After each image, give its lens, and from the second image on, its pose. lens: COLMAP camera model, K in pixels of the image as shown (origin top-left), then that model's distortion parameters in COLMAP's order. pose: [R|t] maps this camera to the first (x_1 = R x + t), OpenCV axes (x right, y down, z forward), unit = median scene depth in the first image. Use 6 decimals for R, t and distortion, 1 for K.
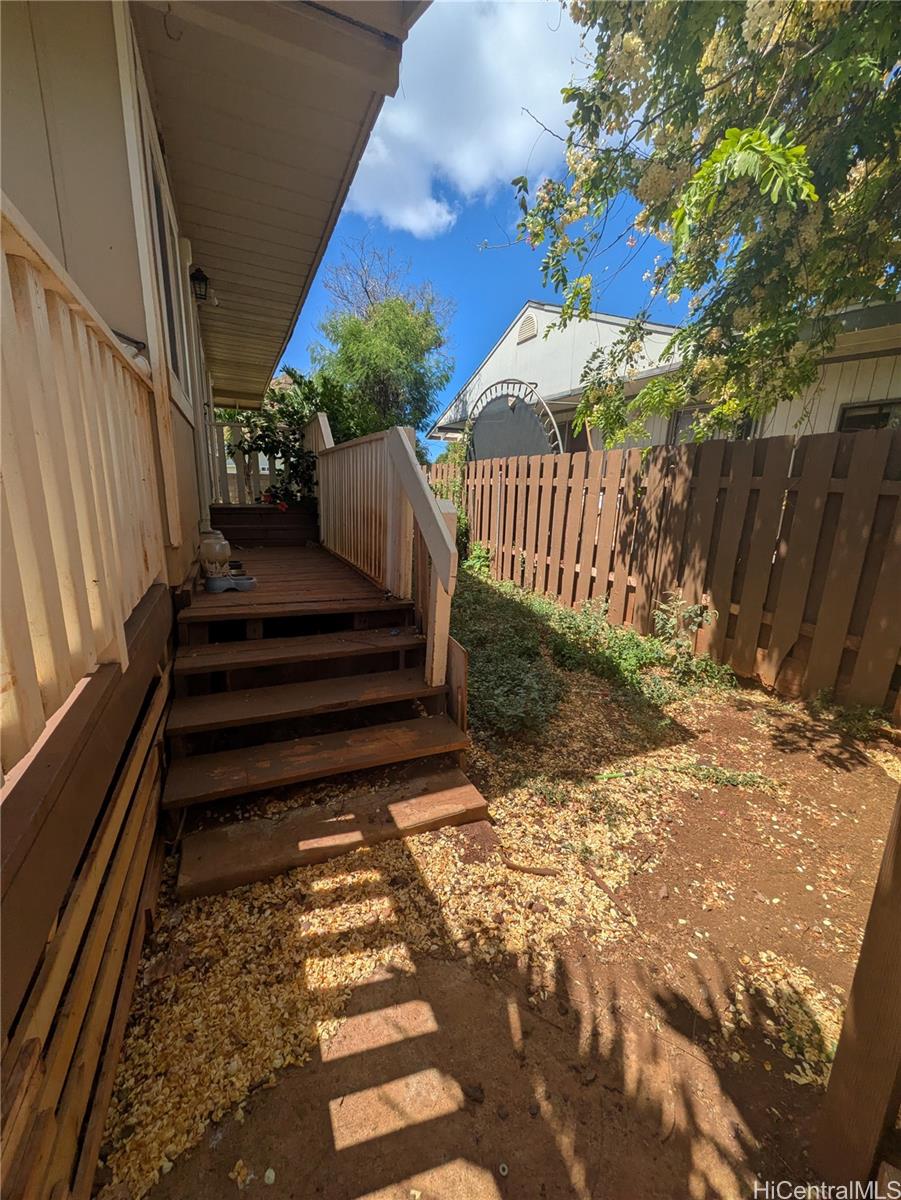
lens RADIAL K [[476.7, 0, 446.0], [0, 476.7, 603.3], [0, 0, 1]] dist [-0.008541, 0.002533]
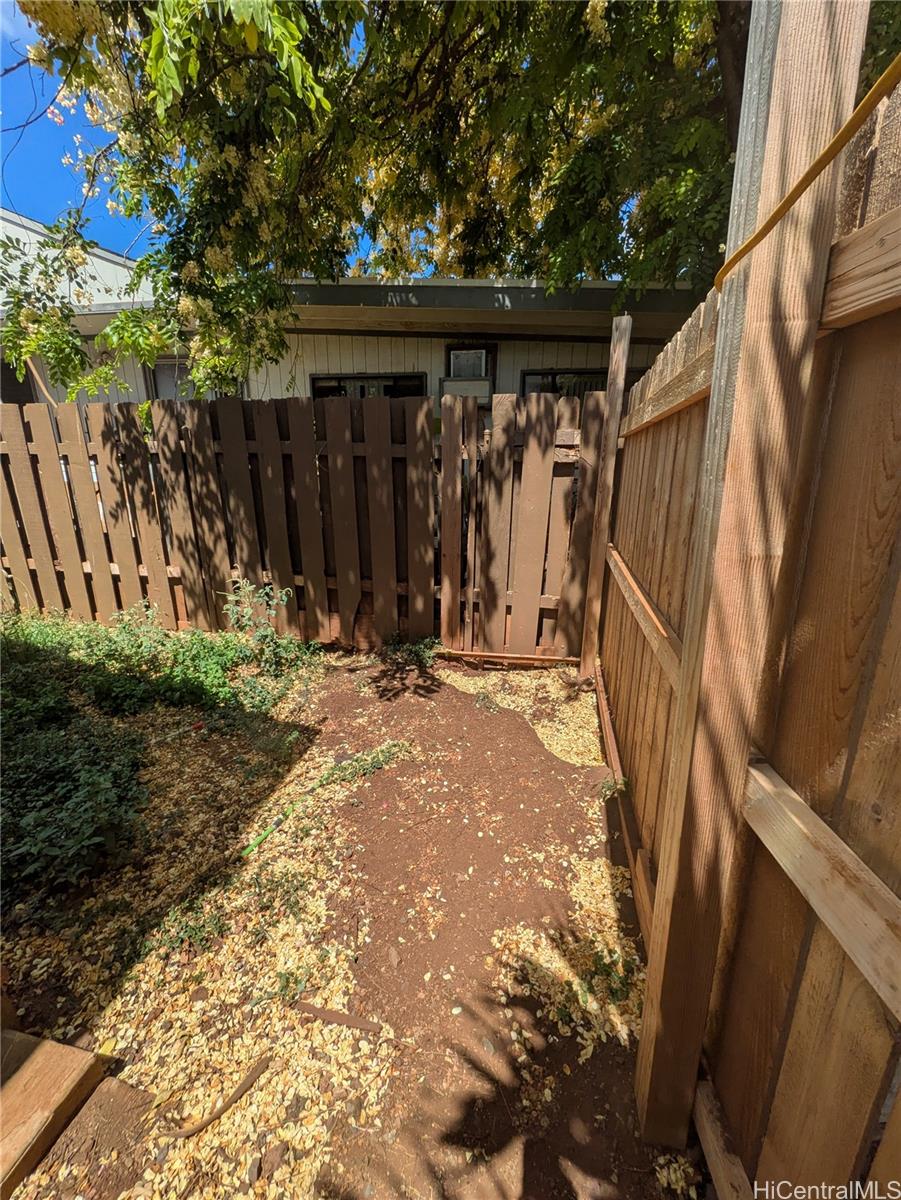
lens RADIAL K [[476.7, 0, 455.7], [0, 476.7, 599.6], [0, 0, 1]] dist [-0.008541, 0.002533]
pose [[0.562070, -0.258131, 0.785777, 0.021836], [0.206809, 0.963734, 0.168660, -0.071621], [-0.800817, 0.067708, 0.595070, 0.261293]]
